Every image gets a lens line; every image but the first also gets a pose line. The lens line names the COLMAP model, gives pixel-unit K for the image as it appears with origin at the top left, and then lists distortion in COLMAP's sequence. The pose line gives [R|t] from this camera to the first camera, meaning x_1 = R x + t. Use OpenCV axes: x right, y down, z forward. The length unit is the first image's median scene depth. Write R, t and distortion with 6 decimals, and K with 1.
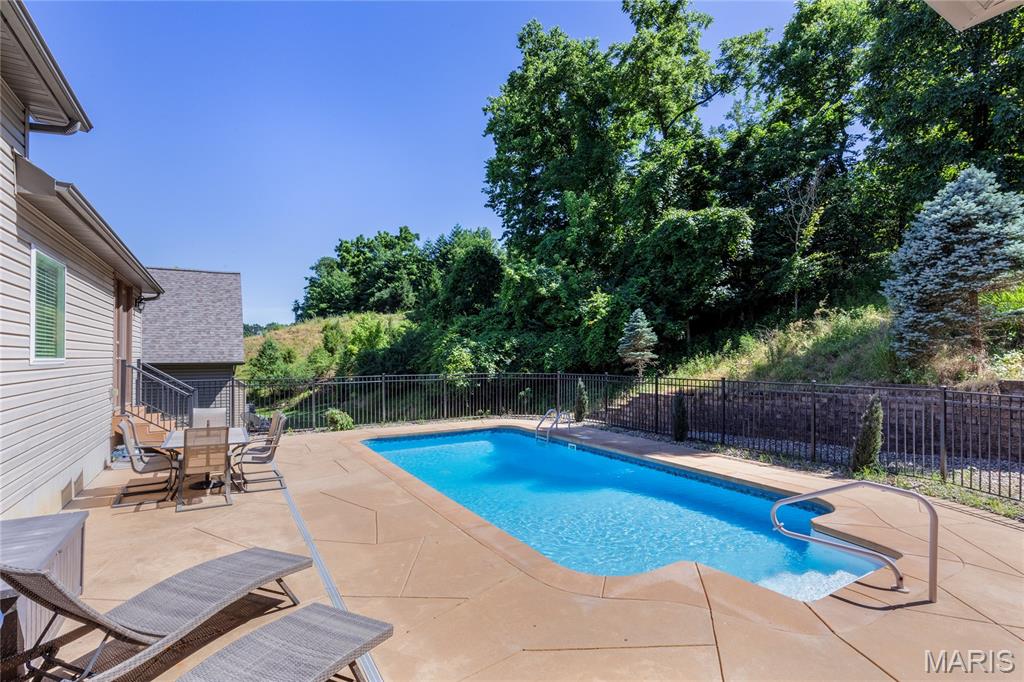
lens RADIAL K [[487.2, 0, 515.0], [0, 487.2, 351.8], [0, 0, 1]] dist [-0.001405, -0.000342]
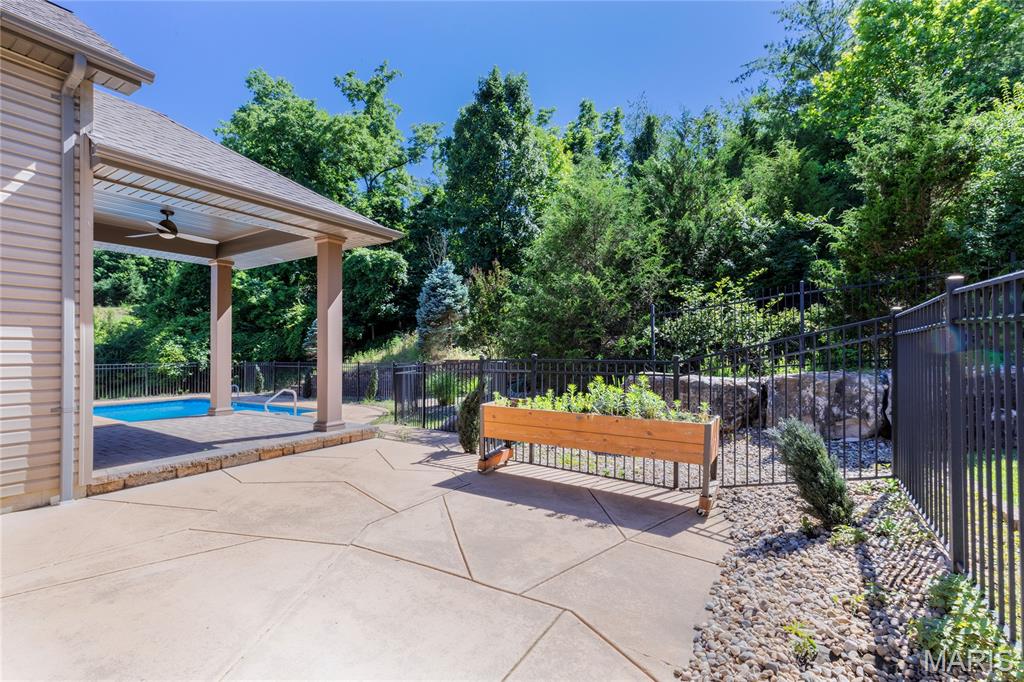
lens RADIAL K [[456.8, 0, 511.7], [0, 456.8, 348.5], [0, 0, 1]] dist [0.001798, -0.000026]
pose [[0.895894, 0.001704, 0.444266, 0.130339], [-0.000917, 0.999998, -0.001987, 0.003841], [-0.444268, 0.001373, 0.895893, -0.379849]]
